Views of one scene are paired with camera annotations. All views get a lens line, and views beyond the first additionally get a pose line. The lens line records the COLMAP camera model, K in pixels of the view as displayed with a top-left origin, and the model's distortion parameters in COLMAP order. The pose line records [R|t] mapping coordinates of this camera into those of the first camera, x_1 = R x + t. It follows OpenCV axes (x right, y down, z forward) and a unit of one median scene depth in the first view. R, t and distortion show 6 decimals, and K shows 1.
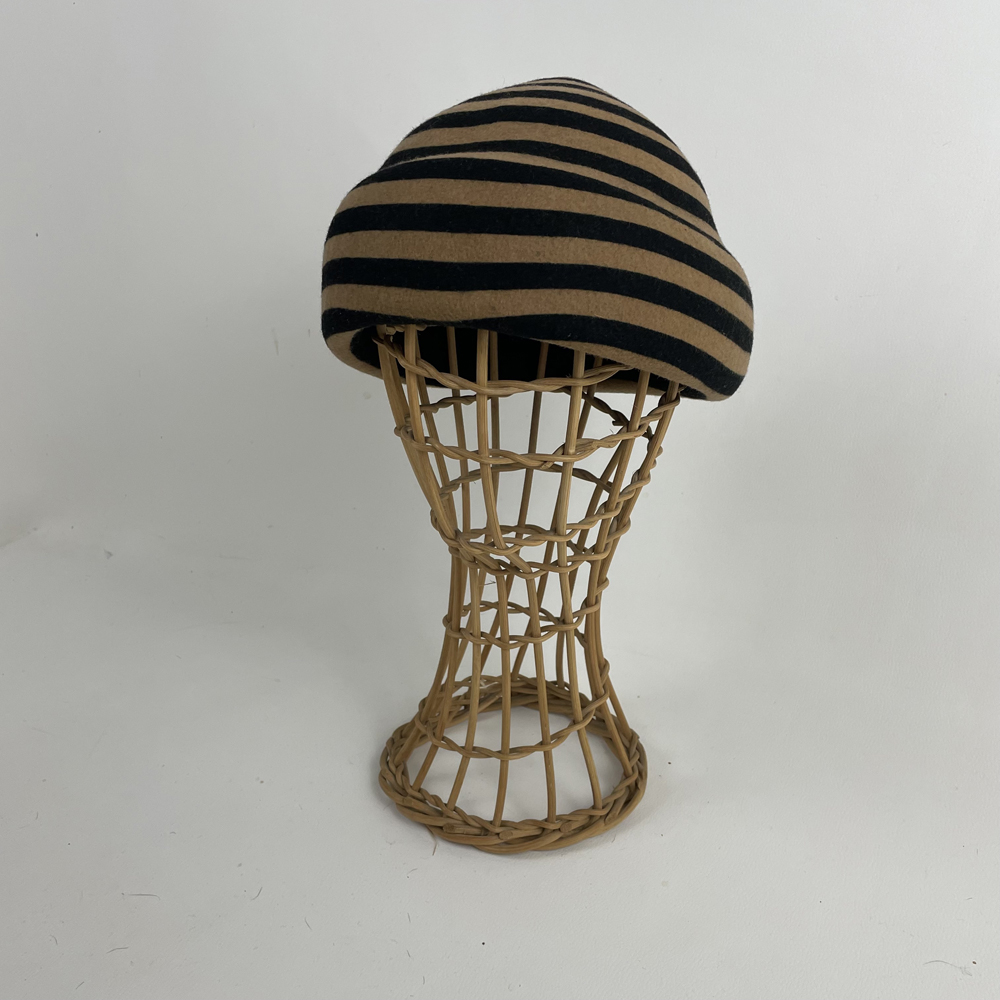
lens RADIAL K [[996.1, 0, 486.4], [0, 996.1, 533.8], [0, 0, 1]] dist [0.160096, -0.328283]
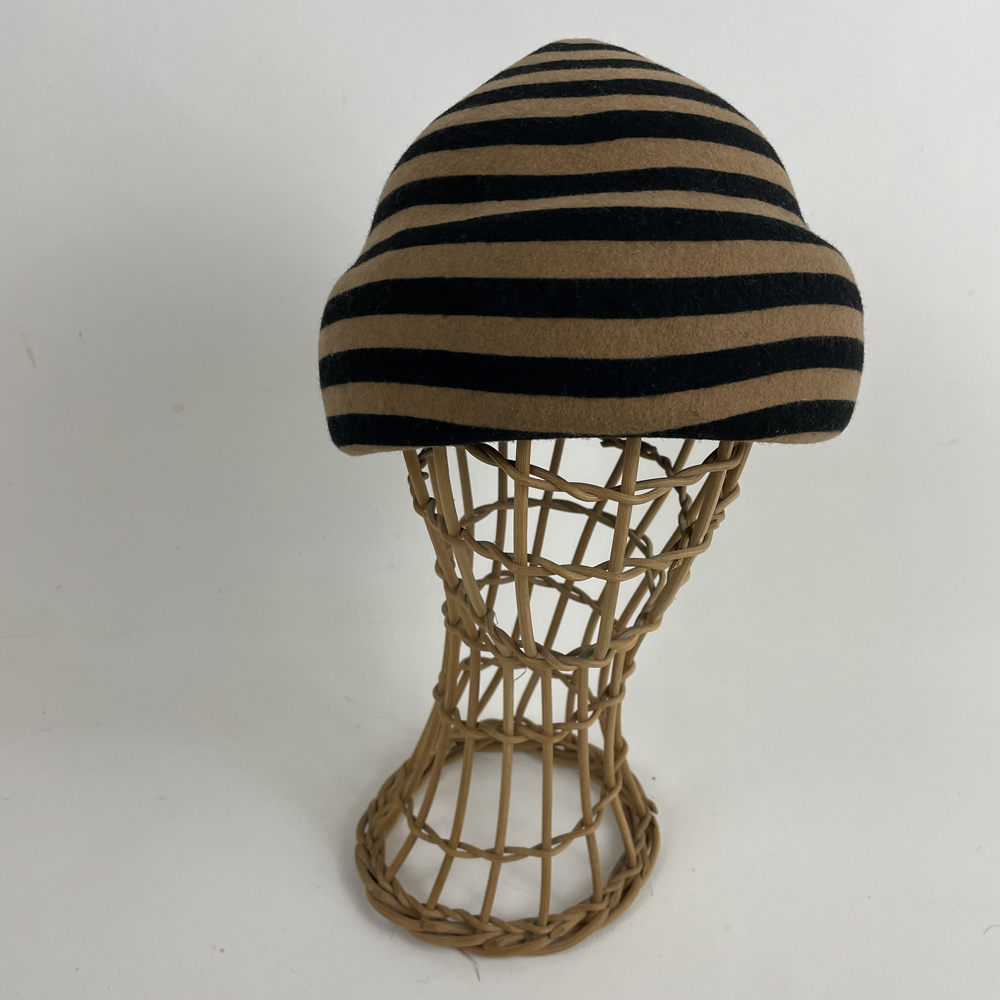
lens RADIAL K [[996.1, 0, 486.4], [0, 996.1, 533.8], [0, 0, 1]] dist [0.160096, -0.328283]
pose [[0.912158, -0.196739, 0.359531, -0.412802], [0.144551, 0.975309, 0.166964, -0.281120], [-0.383502, -0.100327, 0.918075, 0.366037]]
